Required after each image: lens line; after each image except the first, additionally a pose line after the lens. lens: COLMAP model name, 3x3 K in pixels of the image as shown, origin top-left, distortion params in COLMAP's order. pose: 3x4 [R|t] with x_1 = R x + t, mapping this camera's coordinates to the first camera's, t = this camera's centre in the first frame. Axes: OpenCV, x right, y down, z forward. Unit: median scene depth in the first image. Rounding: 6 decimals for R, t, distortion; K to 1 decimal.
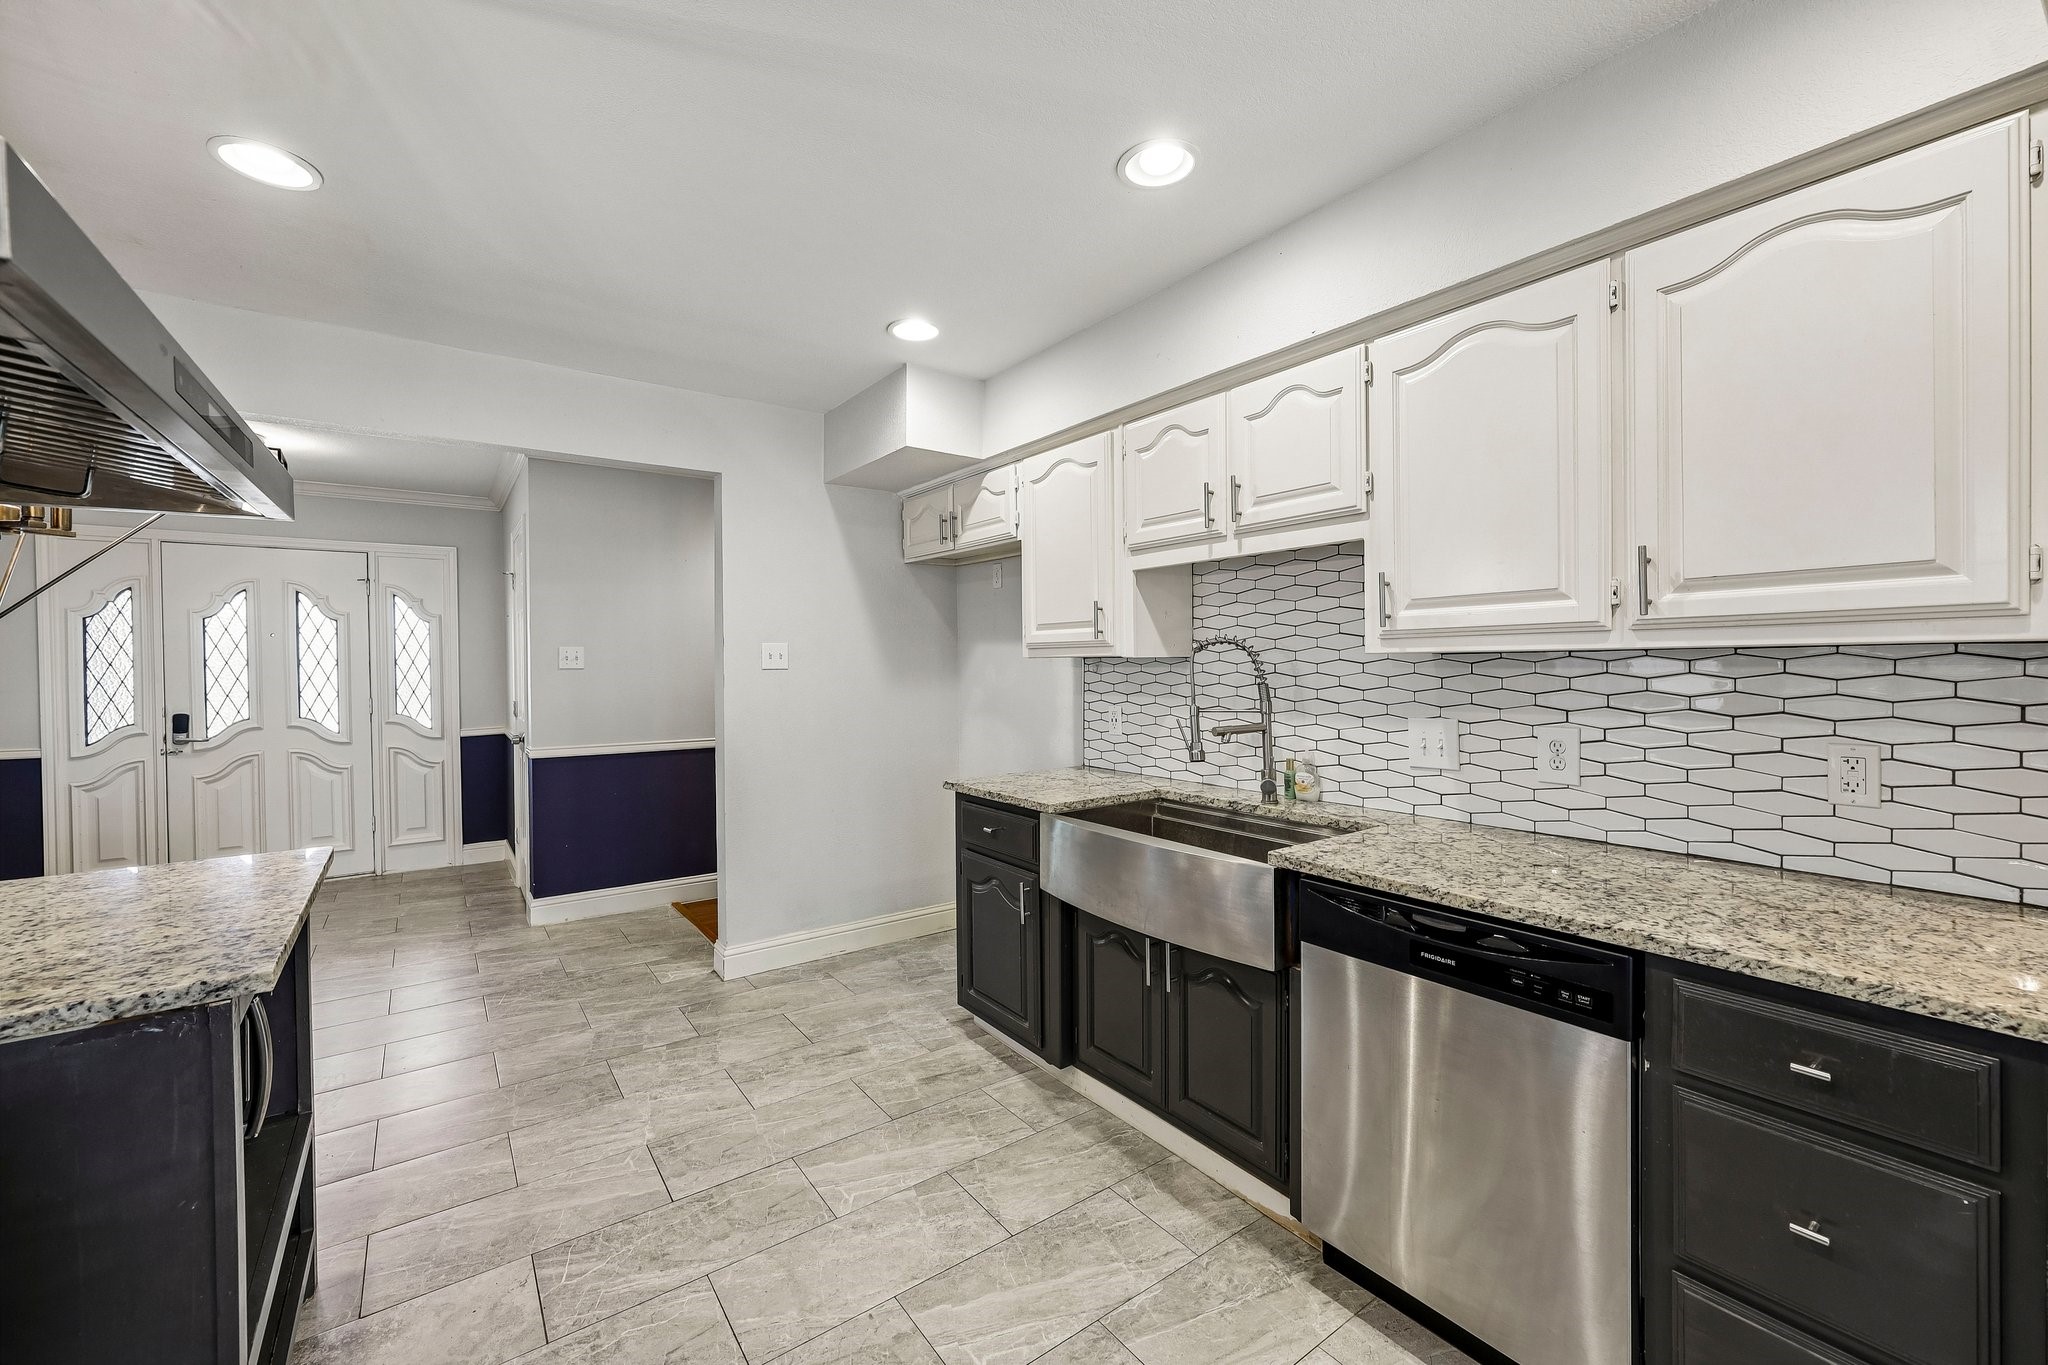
lens RADIAL K [[824.6, 0, 1030.5], [0, 824.6, 672.6], [0, 0, 1]] dist [-0.001178, 0.000055]
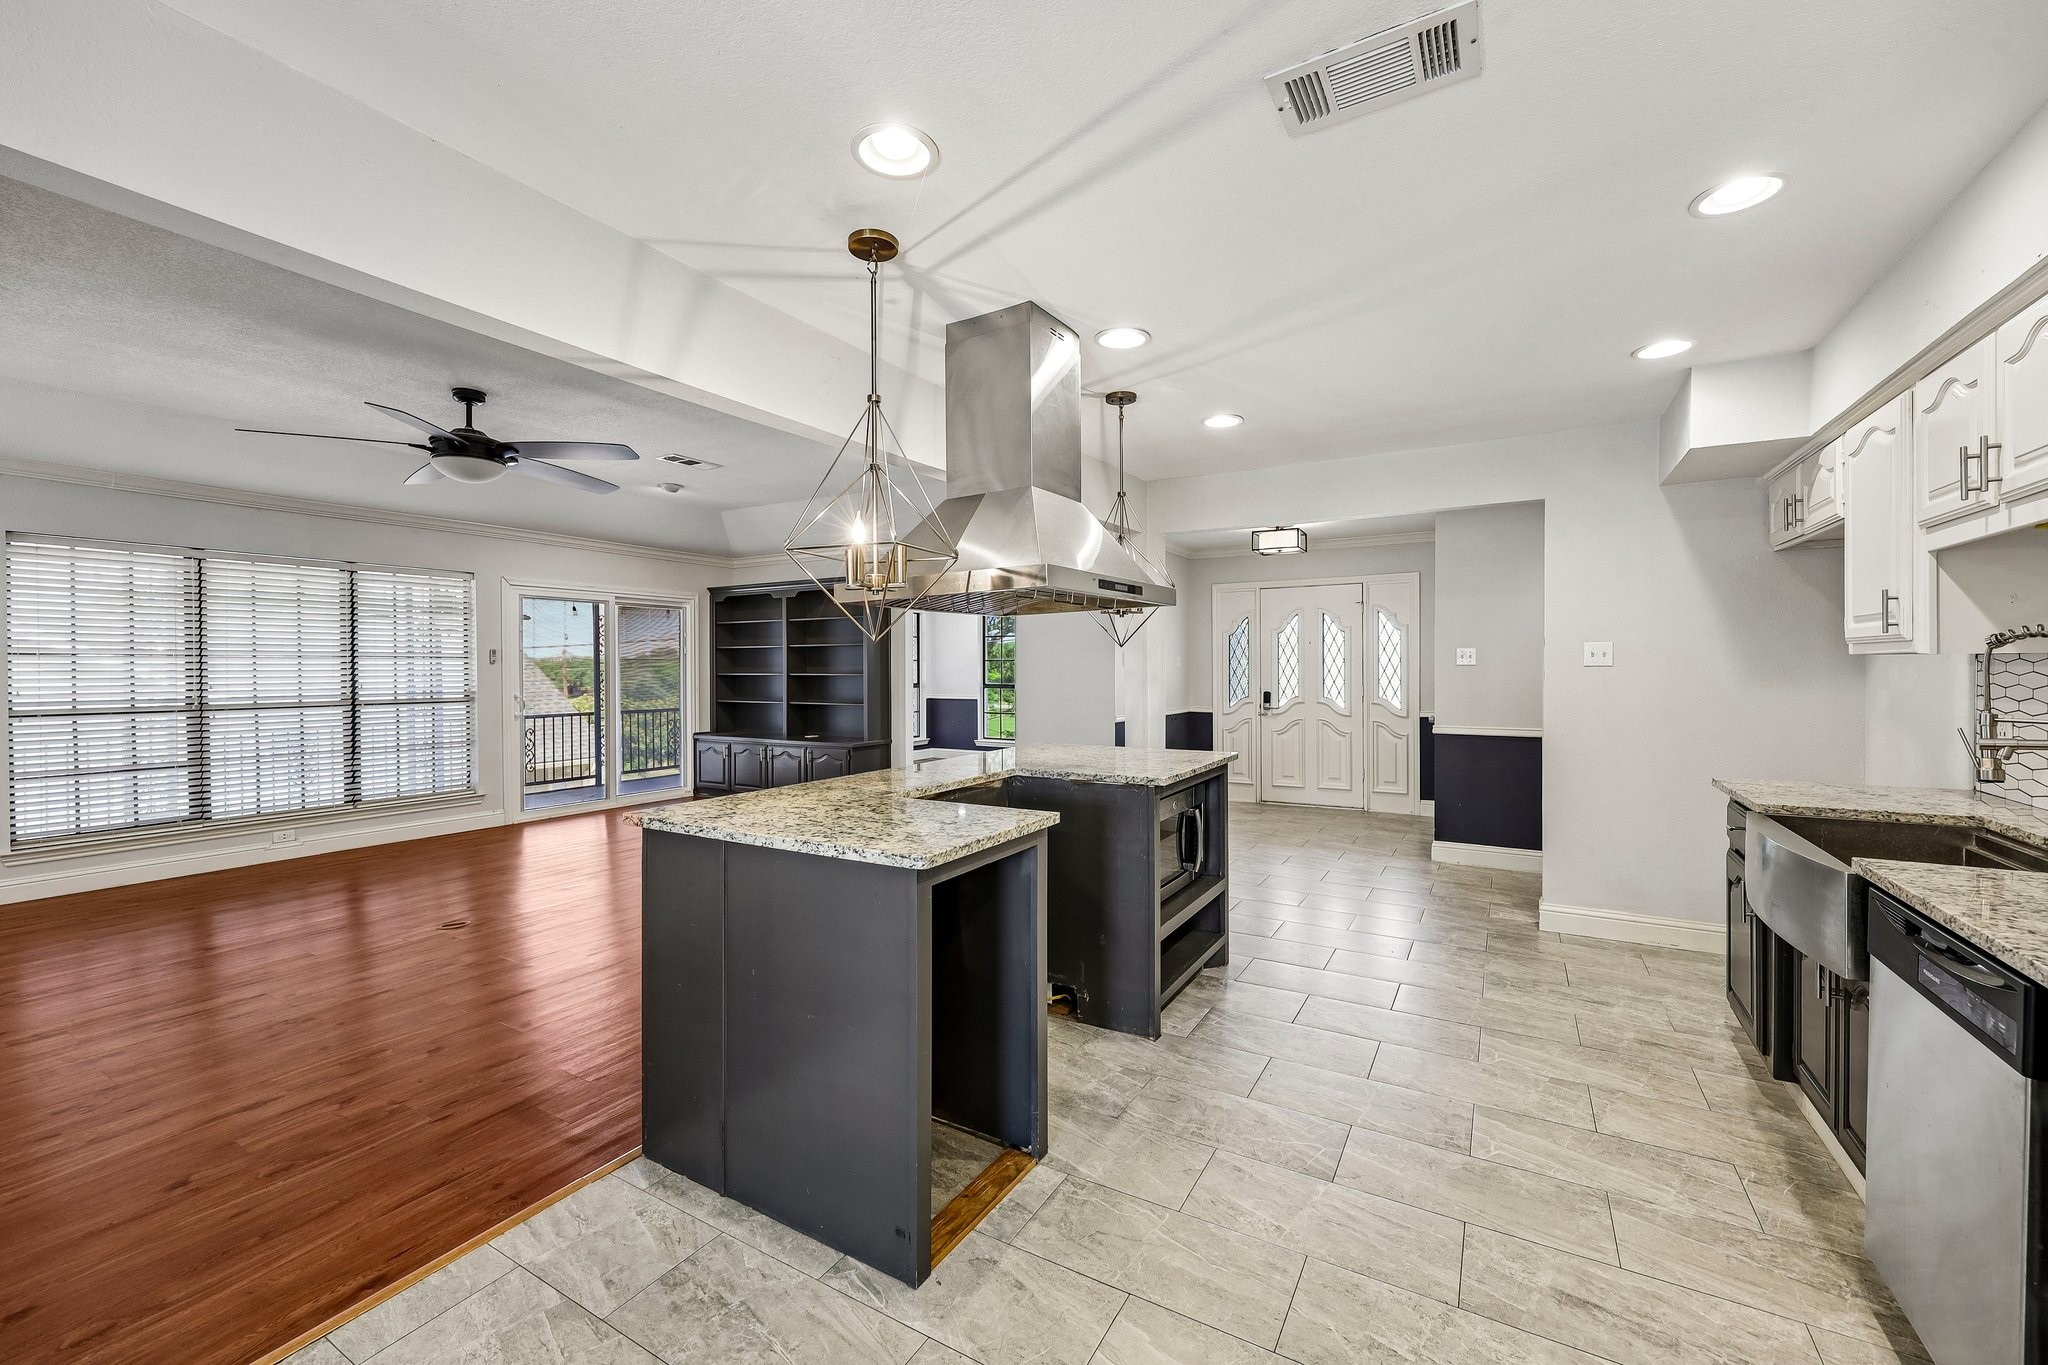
lens RADIAL K [[824.6, 0, 1026.1], [0, 824.6, 675.4], [0, 0, 1]] dist [-0.001178, 0.000055]
pose [[0.394661, 0.015492, -0.918696, 0.527887], [-0.008382, 0.999877, 0.013261, -0.000444], [0.918788, 0.002467, 0.394743, -0.180444]]
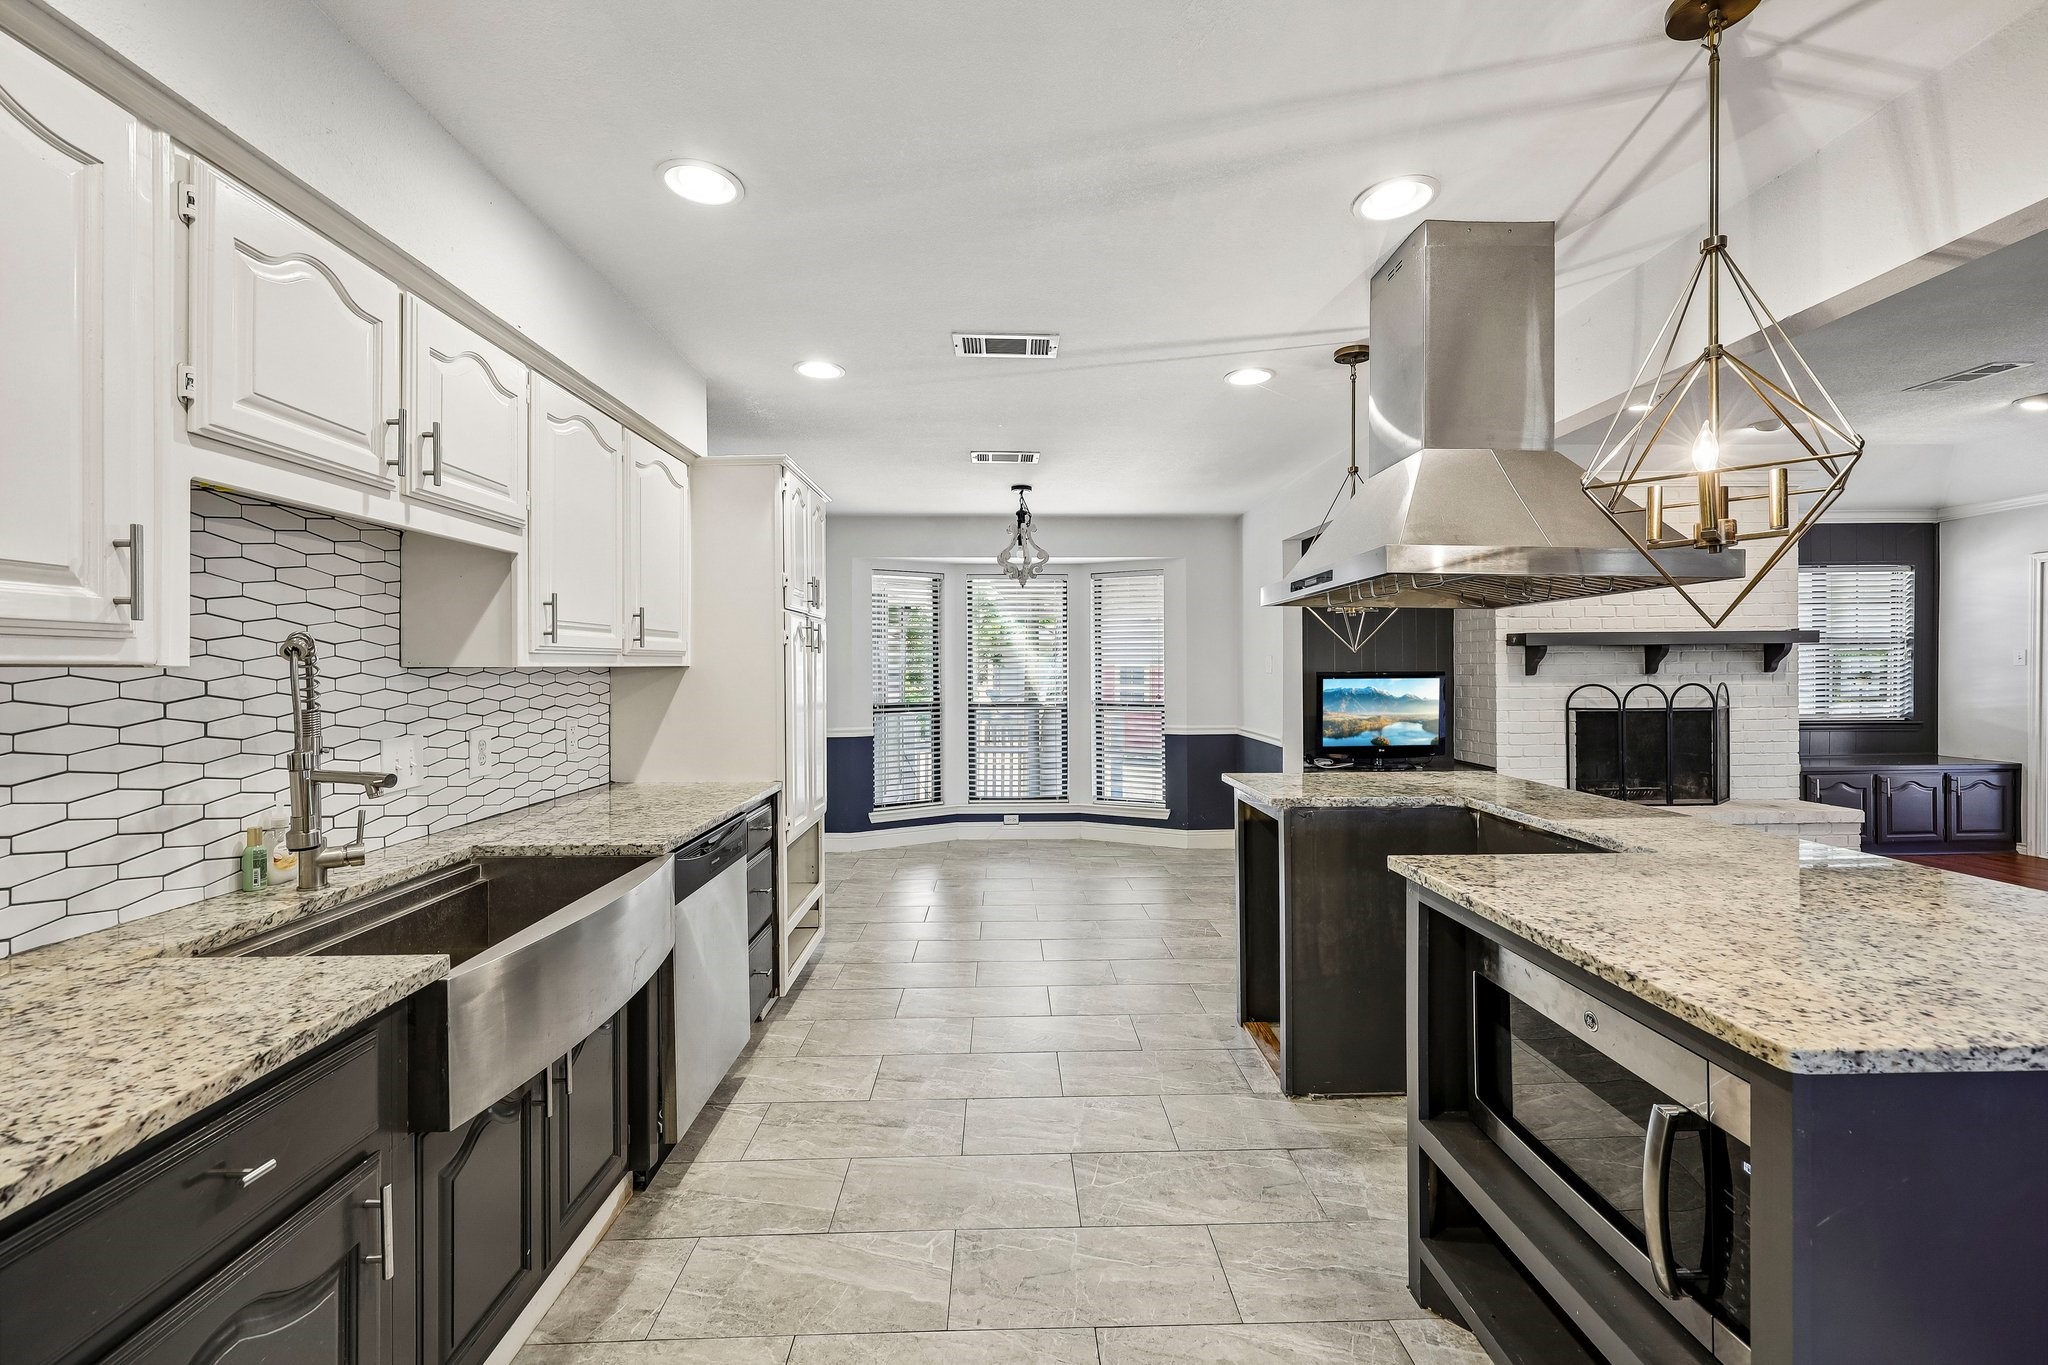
lens RADIAL K [[824.6, 0, 1025.4], [0, 824.6, 673.7], [0, 0, 1]] dist [-0.001178, 0.000055]
pose [[-0.820202, 0.006197, 0.572041, -0.504259], [0.015854, 0.999803, 0.011901, -0.012825], [-0.571855, 0.018830, -0.820139, 1.091191]]
